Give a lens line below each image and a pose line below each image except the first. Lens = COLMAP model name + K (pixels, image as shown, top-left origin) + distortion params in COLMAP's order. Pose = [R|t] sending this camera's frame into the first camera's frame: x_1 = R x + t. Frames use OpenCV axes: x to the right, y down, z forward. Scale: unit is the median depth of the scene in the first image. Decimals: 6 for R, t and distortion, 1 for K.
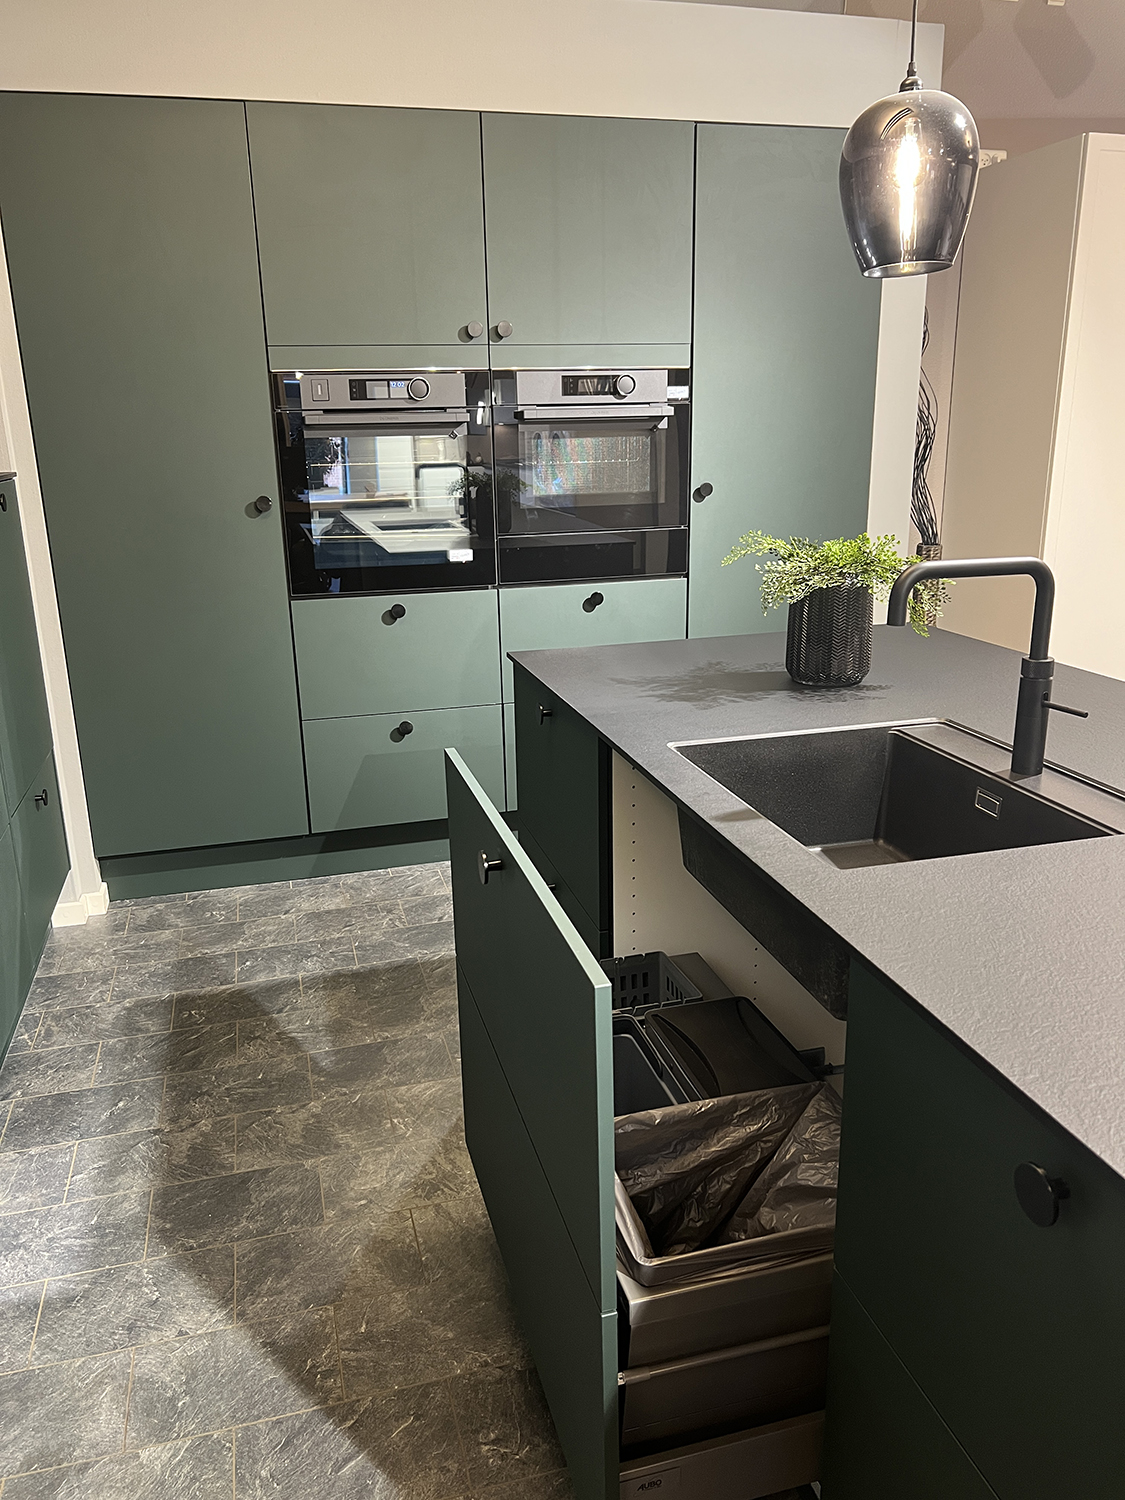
lens RADIAL K [[1129.5, 0, 562.5], [0, 1129.5, 750.0], [0, 0, 1]] dist [0.009861, -0.010762]
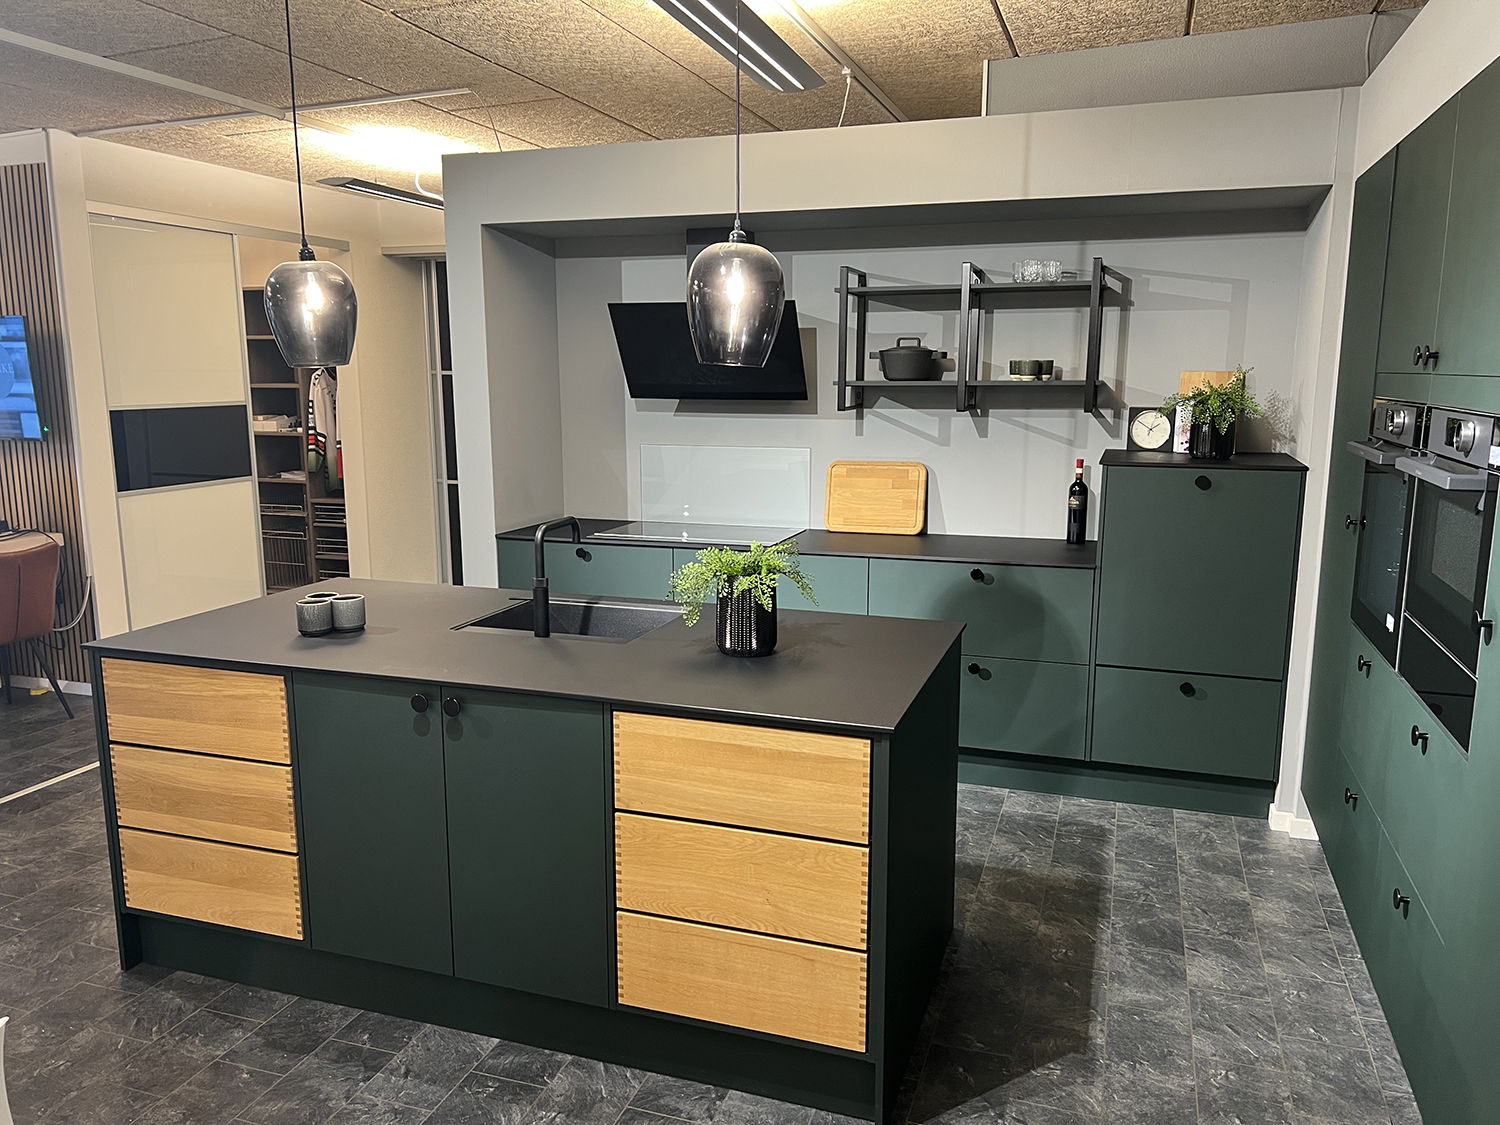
lens RADIAL K [[1128.0, 0, 747.9], [0, 1128.0, 571.5], [0, 0, 1]] dist [0.008703, -0.004869]
pose [[-0.564473, 0.165732, -0.808643, 0.913829], [-0.222138, 0.912998, 0.342183, -0.428763], [0.795000, 0.372784, -0.478547, 1.137401]]
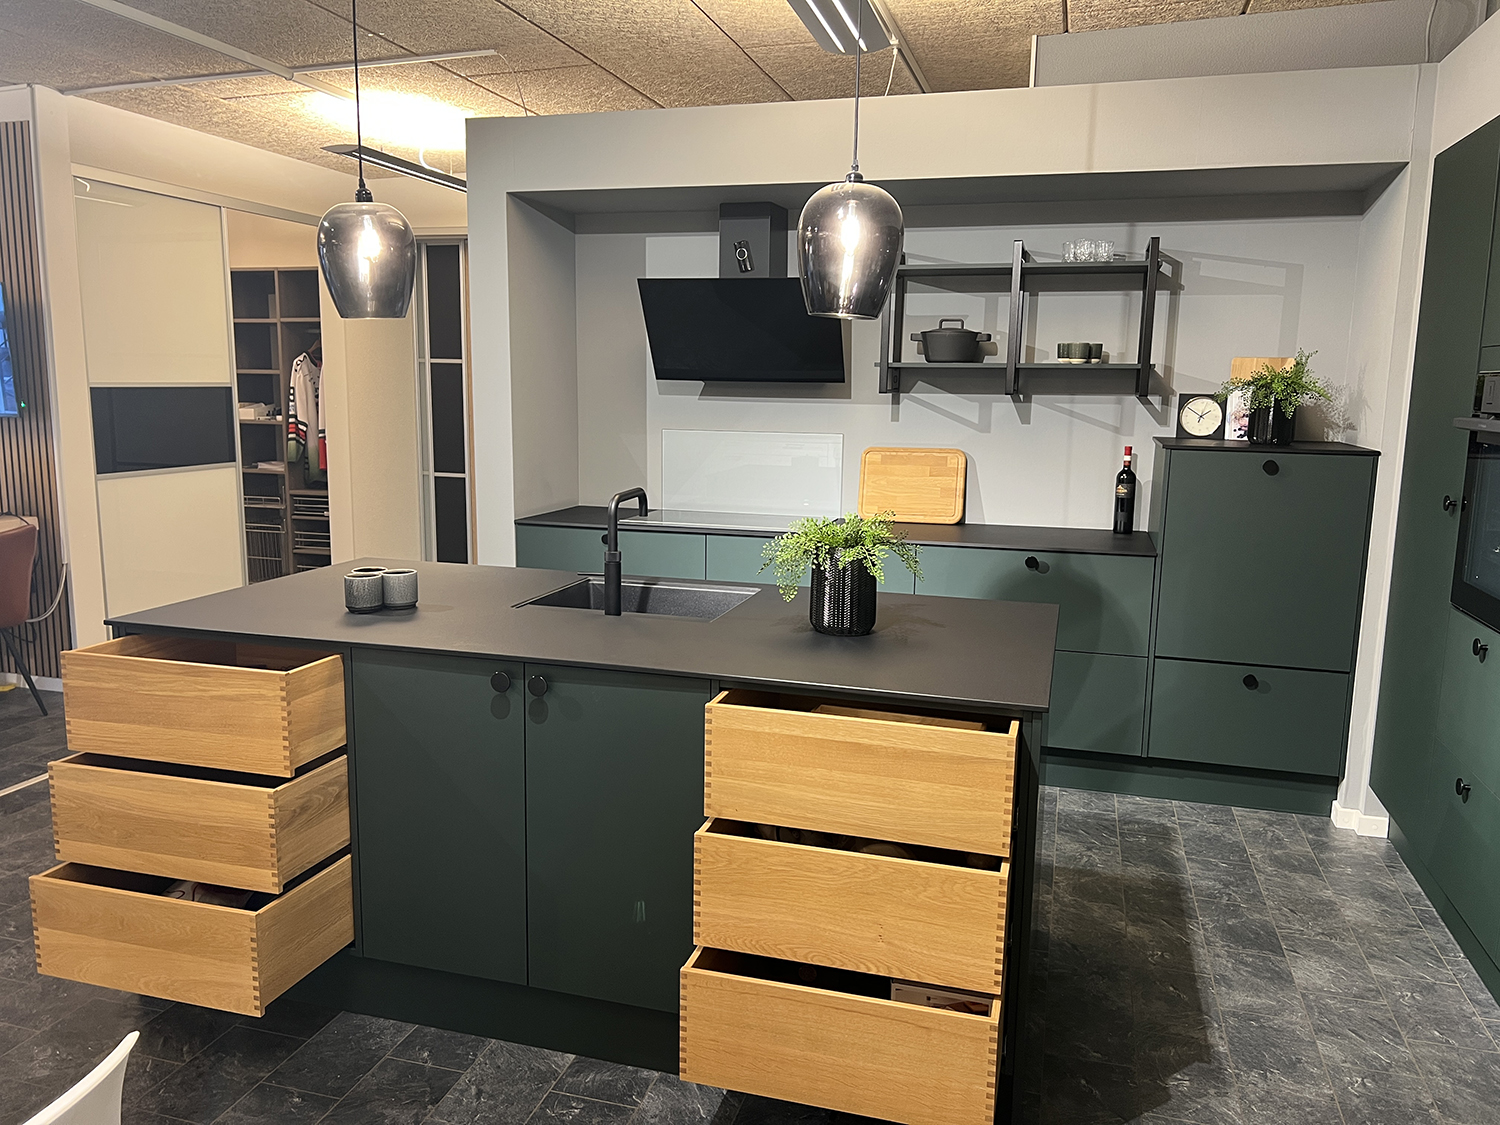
lens RADIAL K [[1129.5, 0, 750.0], [0, 1129.5, 562.5], [0, 0, 1]] dist [0.009861, -0.010762]
pose [[-0.524974, 0.146350, -0.838441, 0.927483], [-0.244989, 0.917430, 0.313532, -0.349873], [0.815097, 0.370005, -0.445773, 1.022217]]
